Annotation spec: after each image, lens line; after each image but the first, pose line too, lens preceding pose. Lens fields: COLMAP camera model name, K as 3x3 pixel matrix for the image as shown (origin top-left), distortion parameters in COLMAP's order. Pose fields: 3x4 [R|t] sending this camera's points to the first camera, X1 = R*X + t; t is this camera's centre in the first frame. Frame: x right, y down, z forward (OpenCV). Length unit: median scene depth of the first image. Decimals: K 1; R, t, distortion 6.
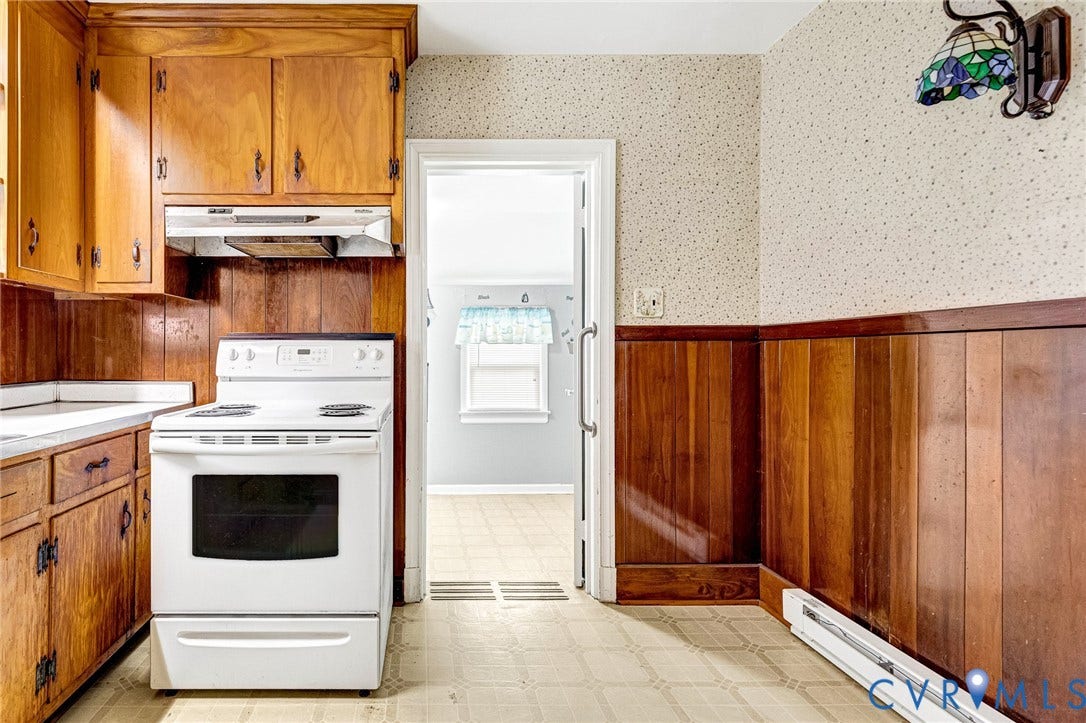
lens RADIAL K [[542.1, 0, 544.2], [0, 542.1, 355.8], [0, 0, 1]] dist [0.003767, 0.001678]
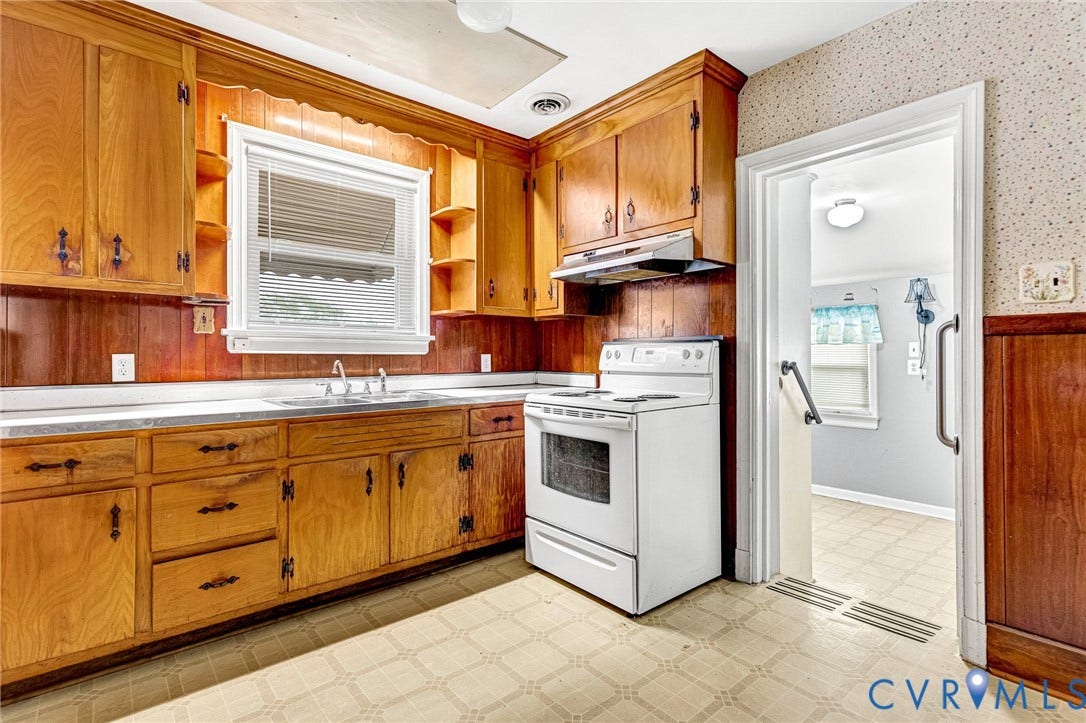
lens RADIAL K [[519.2, 0, 552.8], [0, 519.2, 355.7], [0, 0, 1]] dist [0.002898, 0.001741]
pose [[0.650676, -0.001929, -0.759353, 0.373956], [0.001359, 0.999998, -0.001377, 0.002040], [0.759354, -0.000136, 0.650678, 0.040415]]
